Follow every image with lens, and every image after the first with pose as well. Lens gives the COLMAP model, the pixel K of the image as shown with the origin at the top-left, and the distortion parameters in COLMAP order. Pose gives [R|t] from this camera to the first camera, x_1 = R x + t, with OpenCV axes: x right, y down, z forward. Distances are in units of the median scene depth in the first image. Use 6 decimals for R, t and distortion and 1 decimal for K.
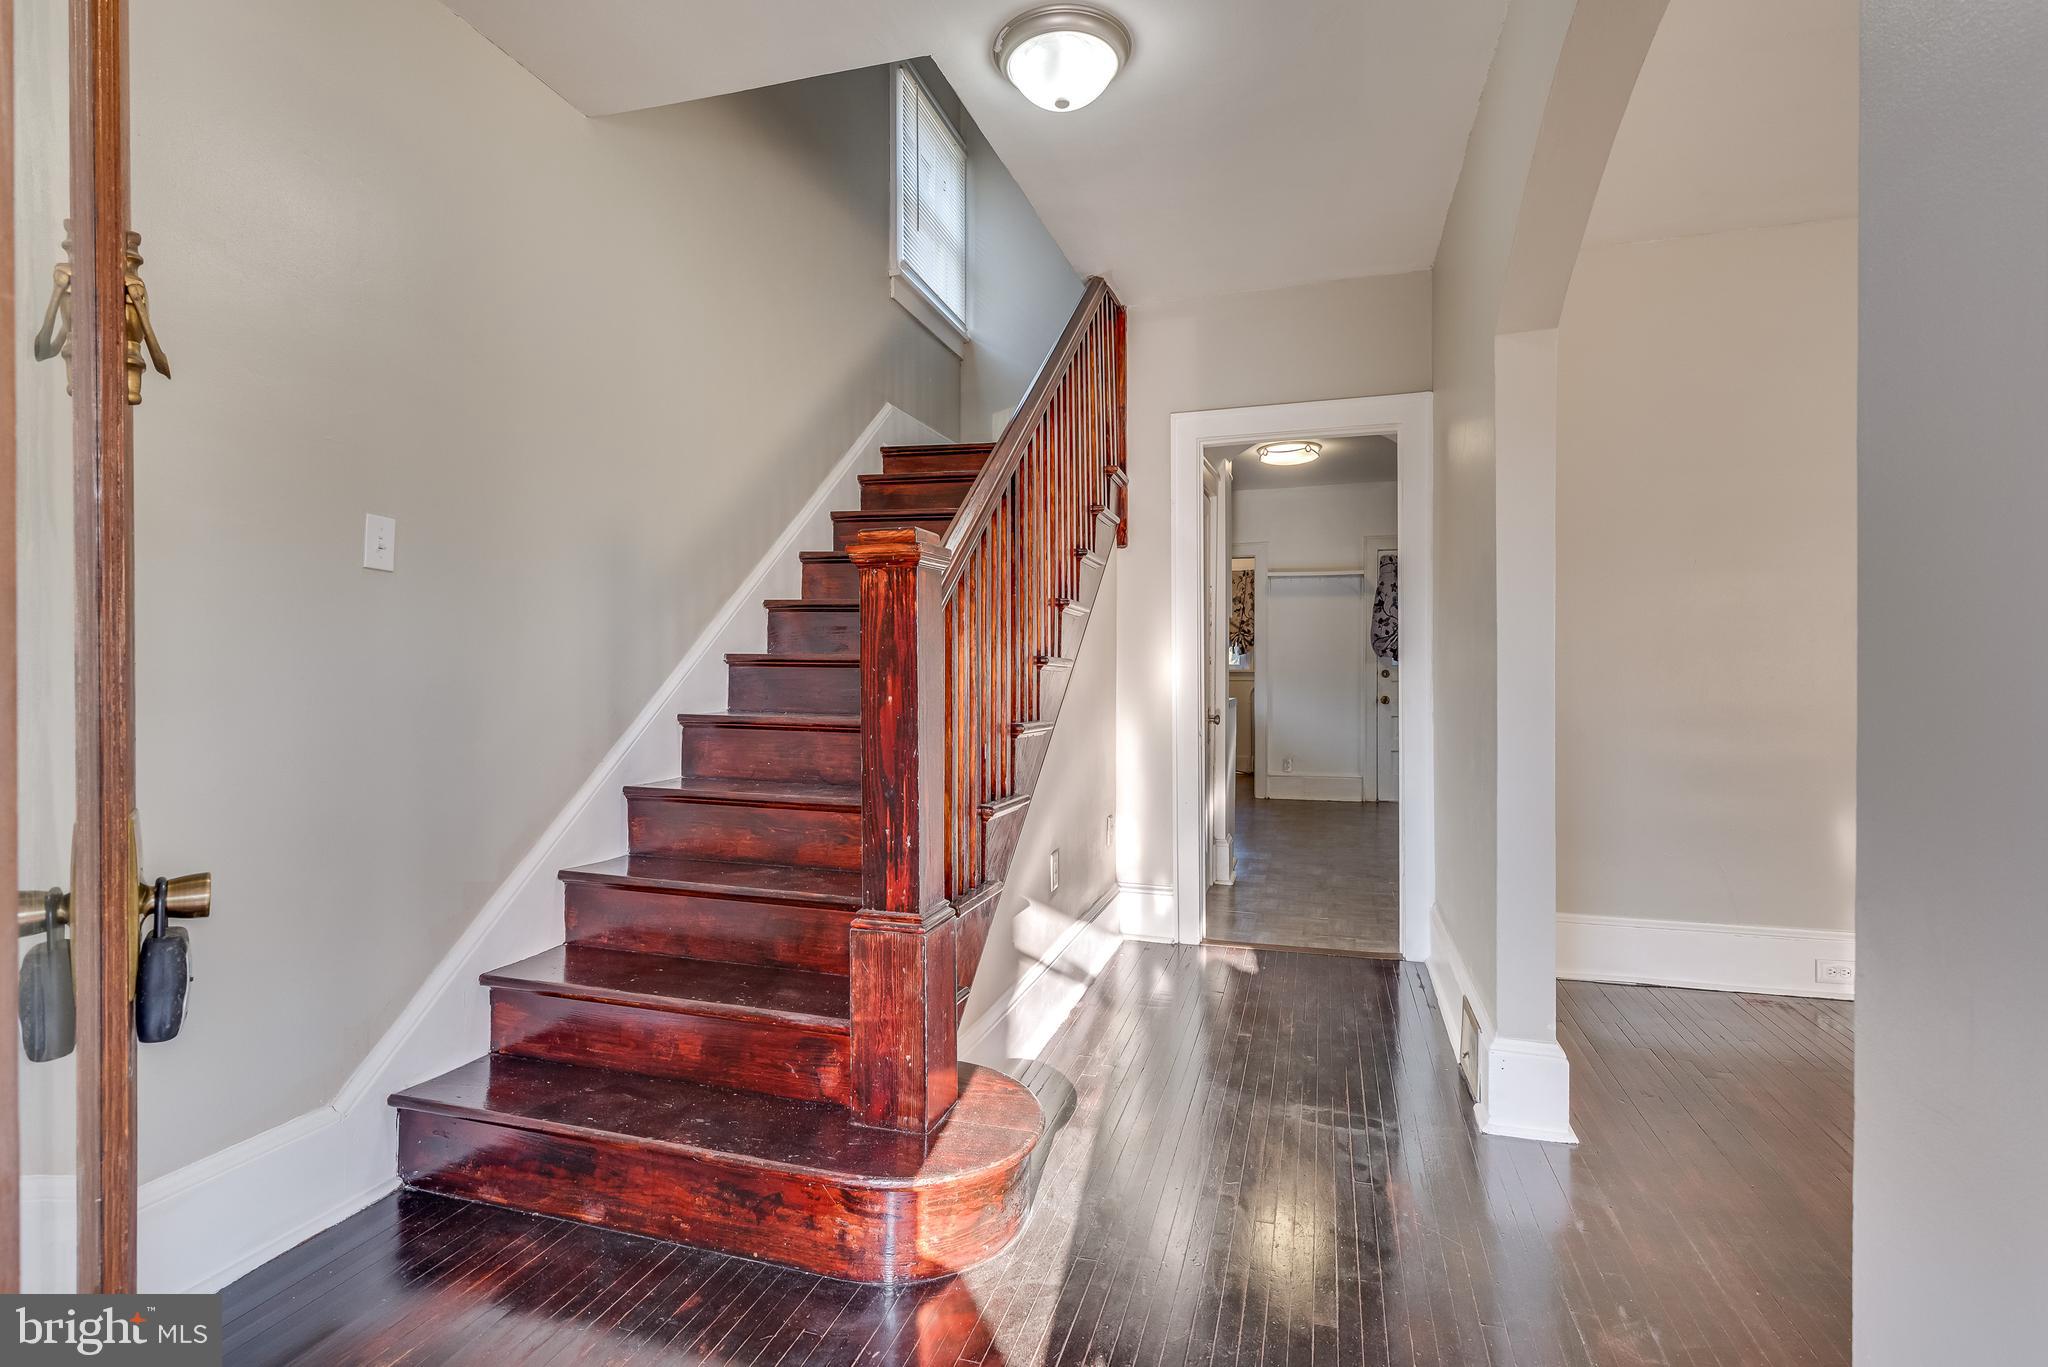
lens RADIAL K [[998.2, 0, 1030.8], [0, 998.2, 672.2], [0, 0, 1]] dist [-0.002206, 0.000387]
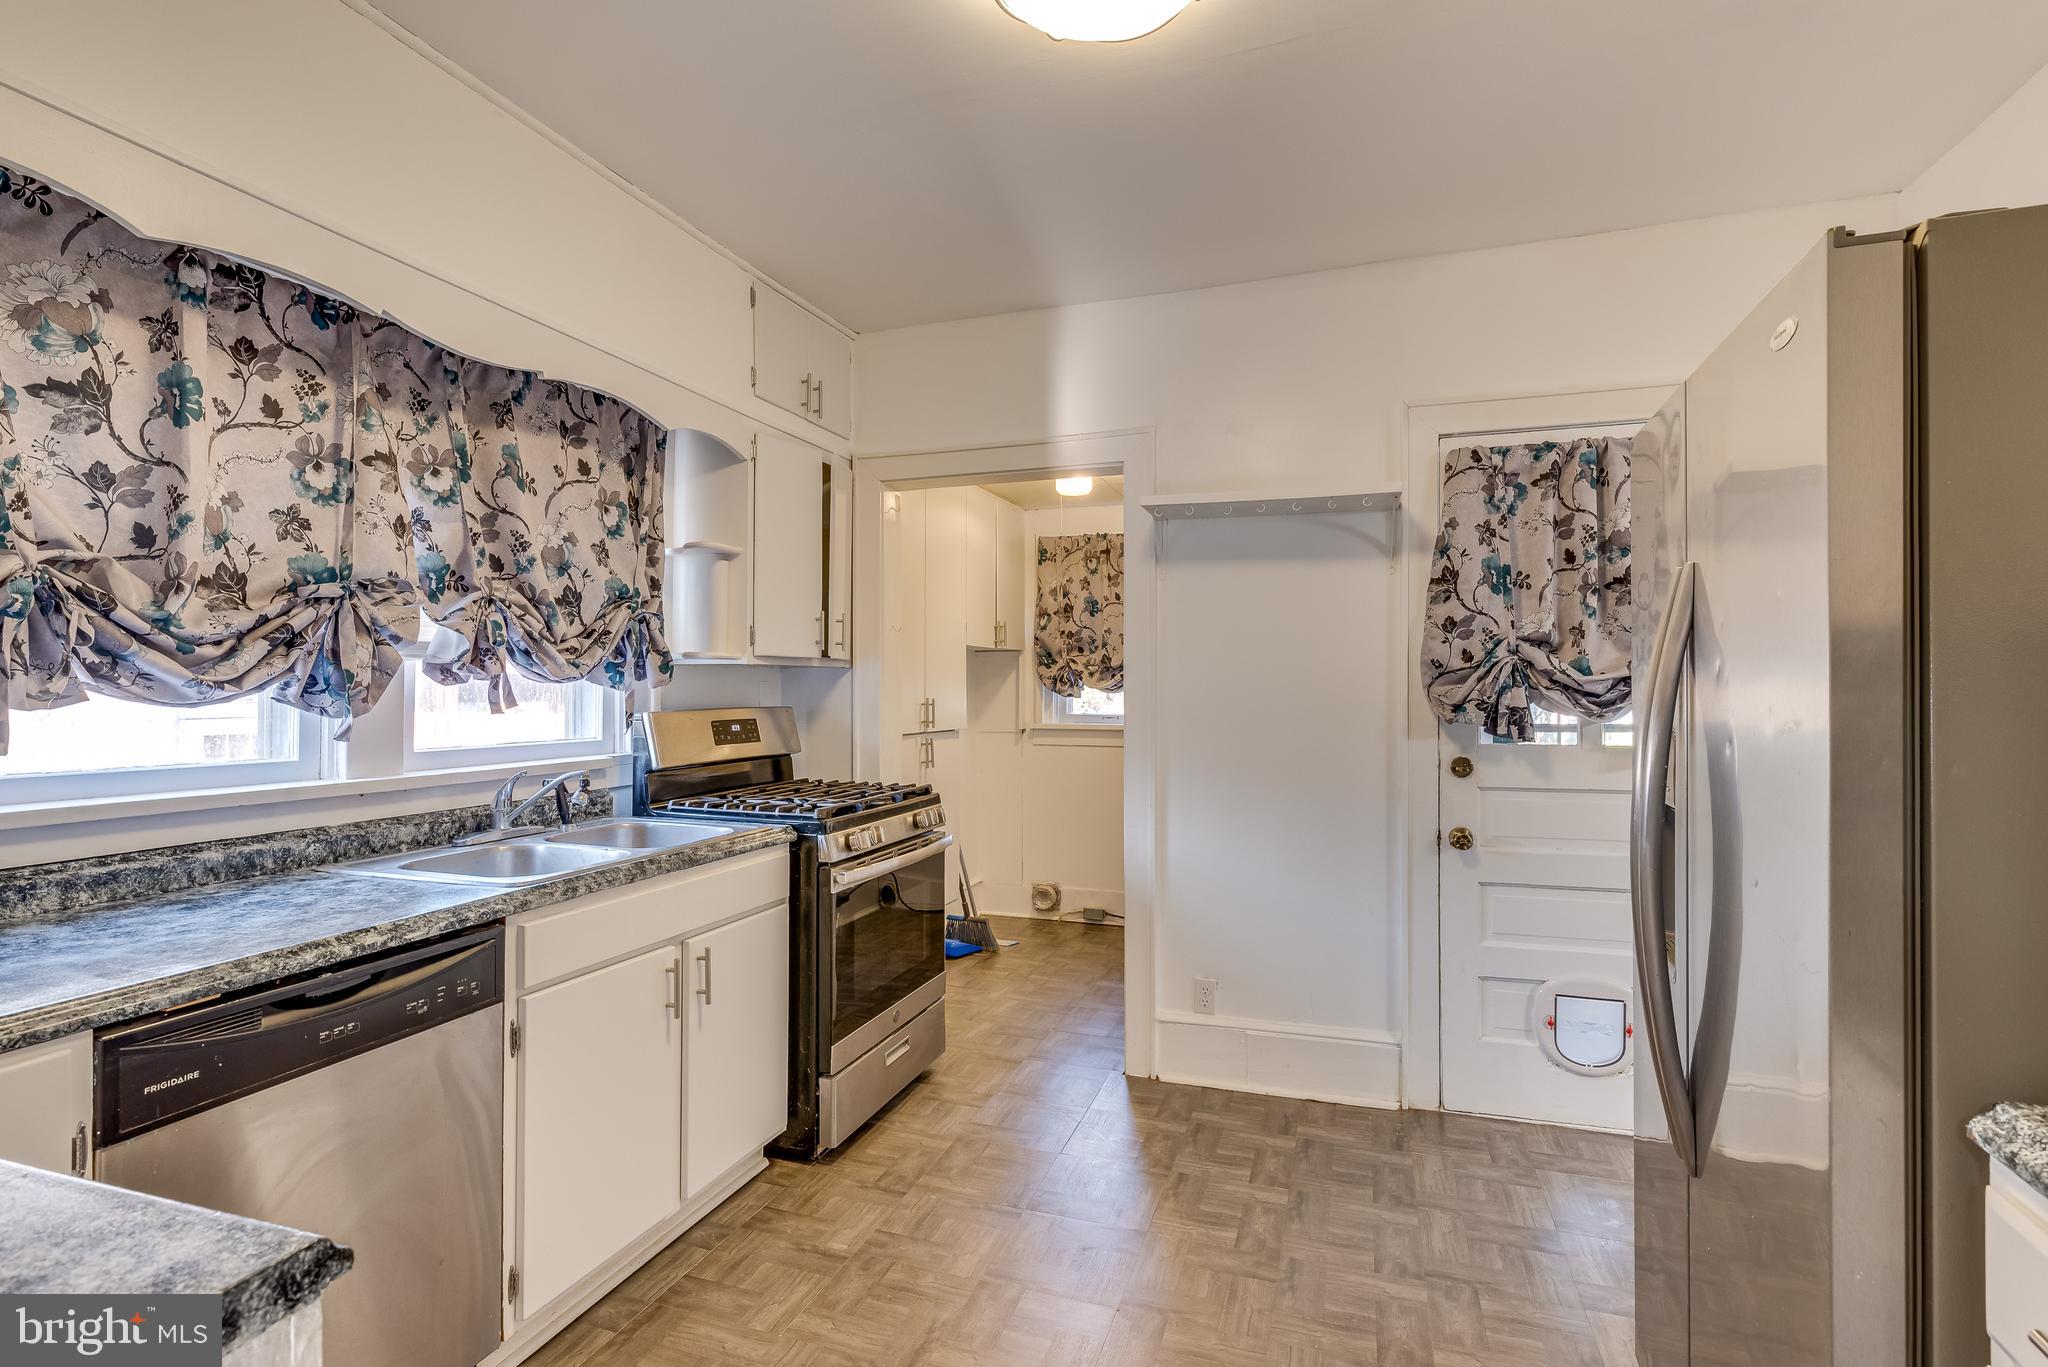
lens RADIAL K [[998.2, 0, 1022.5], [0, 998.2, 684.9], [0, 0, 1]] dist [-0.002206, 0.000387]
pose [[0.998940, -0.000218, -0.046032, 0.209912], [-0.000536, 0.999866, -0.016360, -0.023065], [0.046029, 0.016367, 0.998806, 0.623041]]
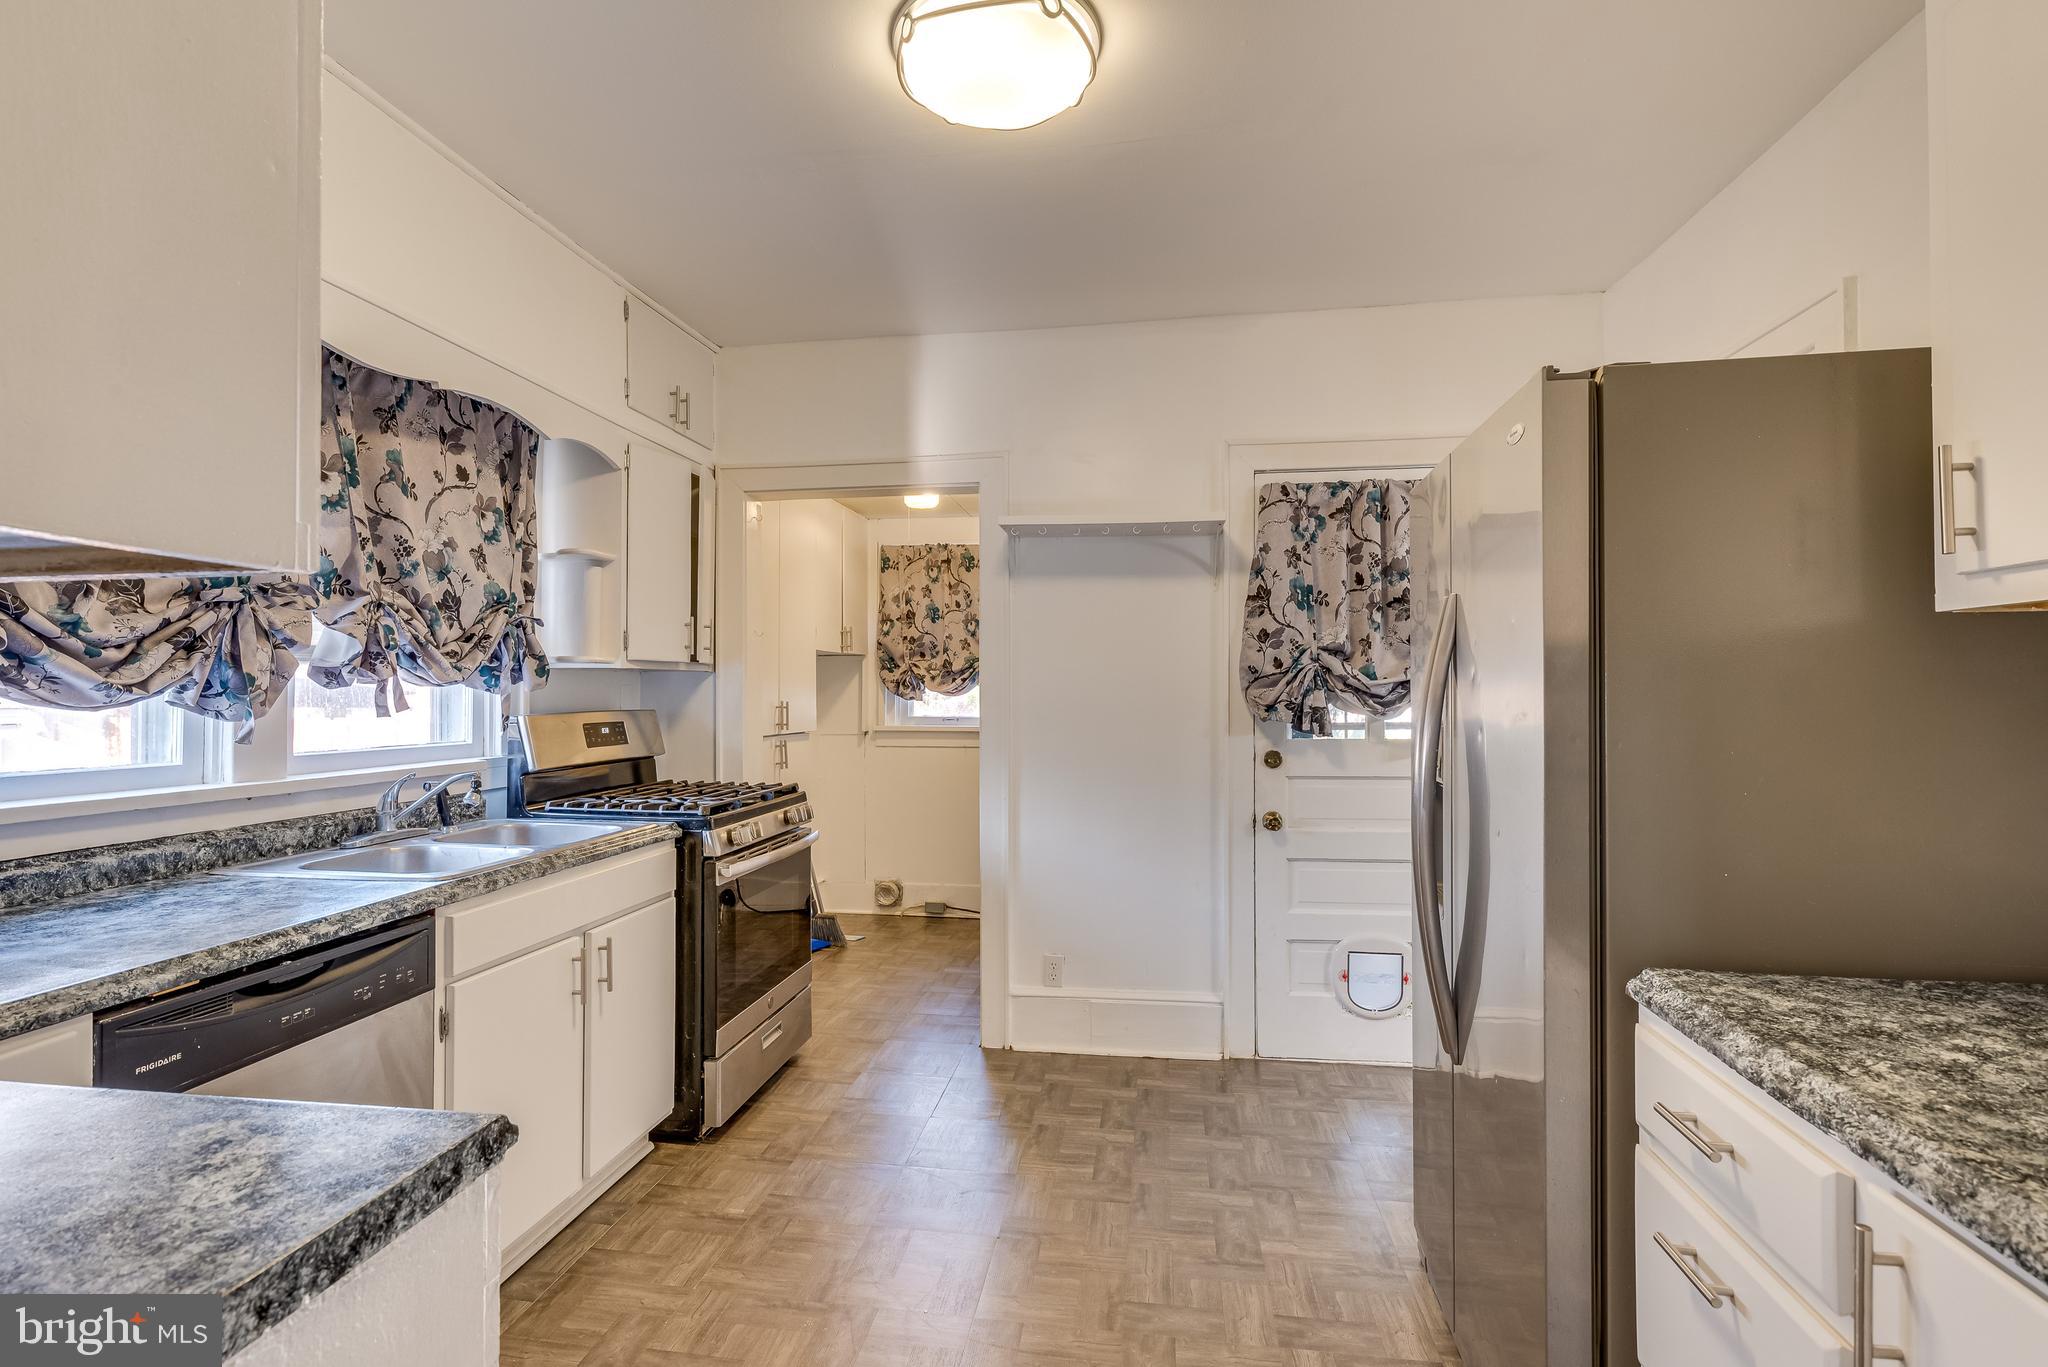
lens RADIAL K [[998.2, 0, 1021.1], [0, 998.2, 687.7], [0, 0, 1]] dist [-0.002206, 0.000387]
pose [[0.990515, -0.000645, 0.137404, 0.189844], [0.002989, 0.999854, -0.016852, -0.022418], [-0.137373, 0.017103, 0.990372, 0.591348]]
